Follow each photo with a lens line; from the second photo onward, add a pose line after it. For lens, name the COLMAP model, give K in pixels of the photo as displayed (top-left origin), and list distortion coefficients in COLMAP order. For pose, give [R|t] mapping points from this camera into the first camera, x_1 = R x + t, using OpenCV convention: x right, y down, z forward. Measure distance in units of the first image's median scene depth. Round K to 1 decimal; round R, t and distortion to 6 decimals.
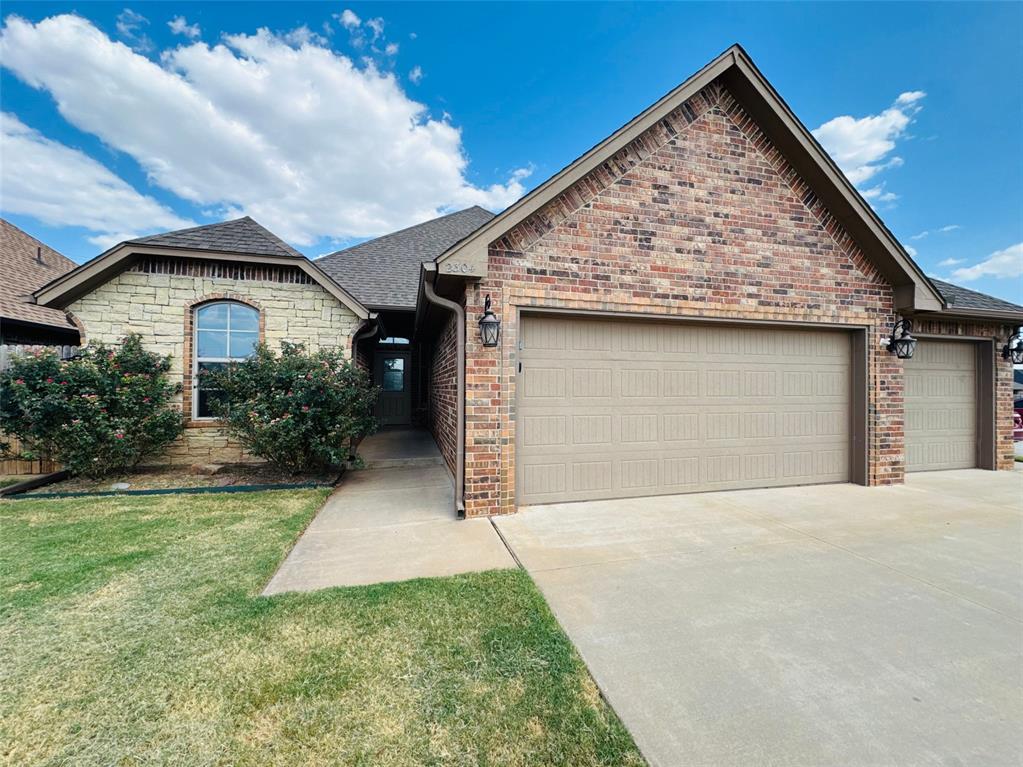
lens RADIAL K [[402.7, 0, 511.5], [0, 402.7, 383.5], [0, 0, 1]] dist [-0.000385, -0.000219]
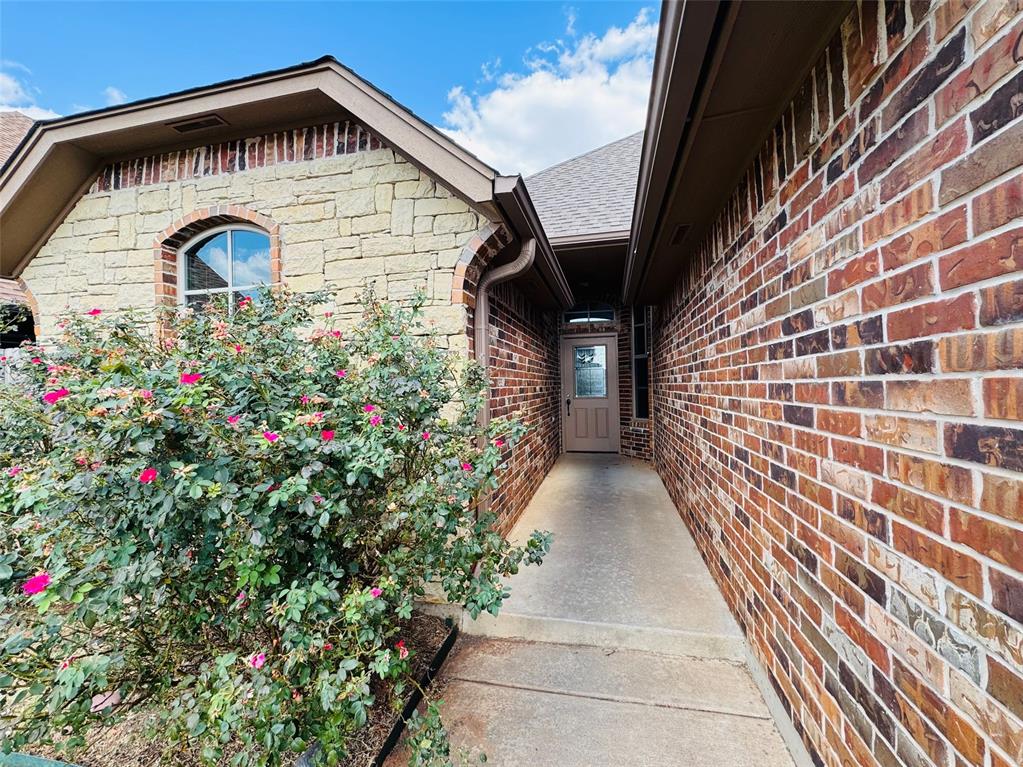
lens RADIAL K [[410.5, 0, 511.5], [0, 410.5, 383.5], [0, 0, 1]] dist [0.000116, 0.000454]
pose [[0.883185, -0.024584, -0.468380, -0.214124], [0.026351, 0.999649, -0.002781, -0.013644], [0.468284, -0.009886, 0.883523, 0.792297]]
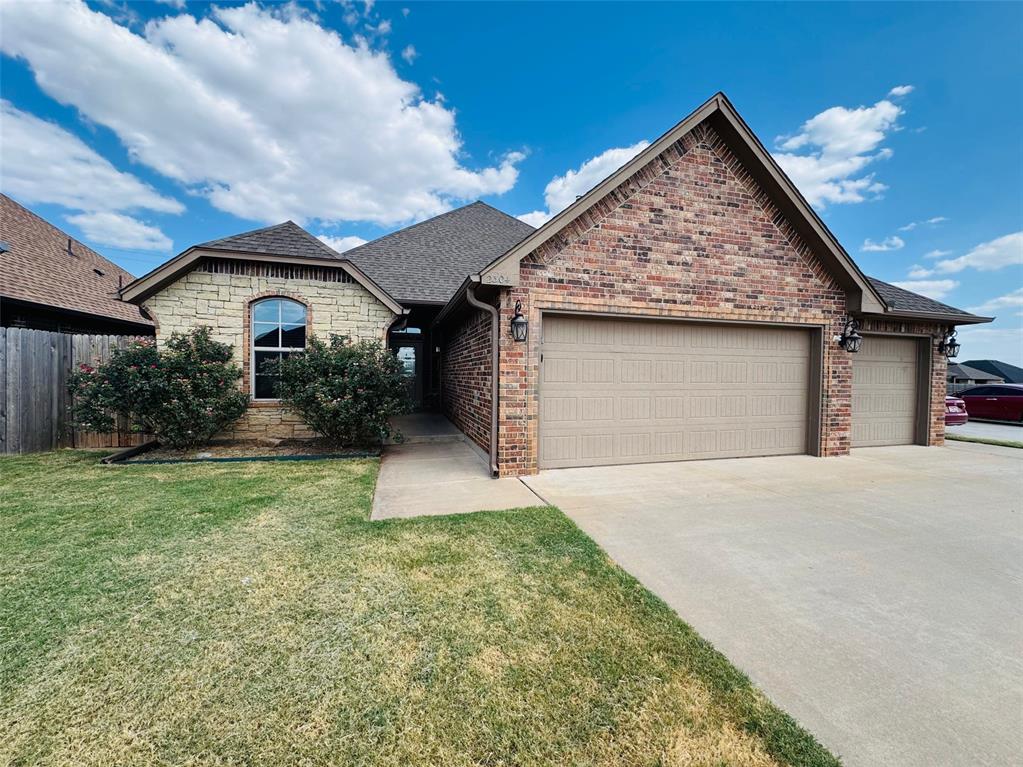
lens RADIAL K [[410.5, 0, 511.5], [0, 410.5, 383.5], [0, 0, 1]] dist [0.000116, 0.000454]
pose [[0.999567, 0.005127, 0.028987, -0.084638], [-0.006070, 0.999452, 0.032543, -0.002391], [-0.028804, -0.032705, 0.999050, -0.206116]]
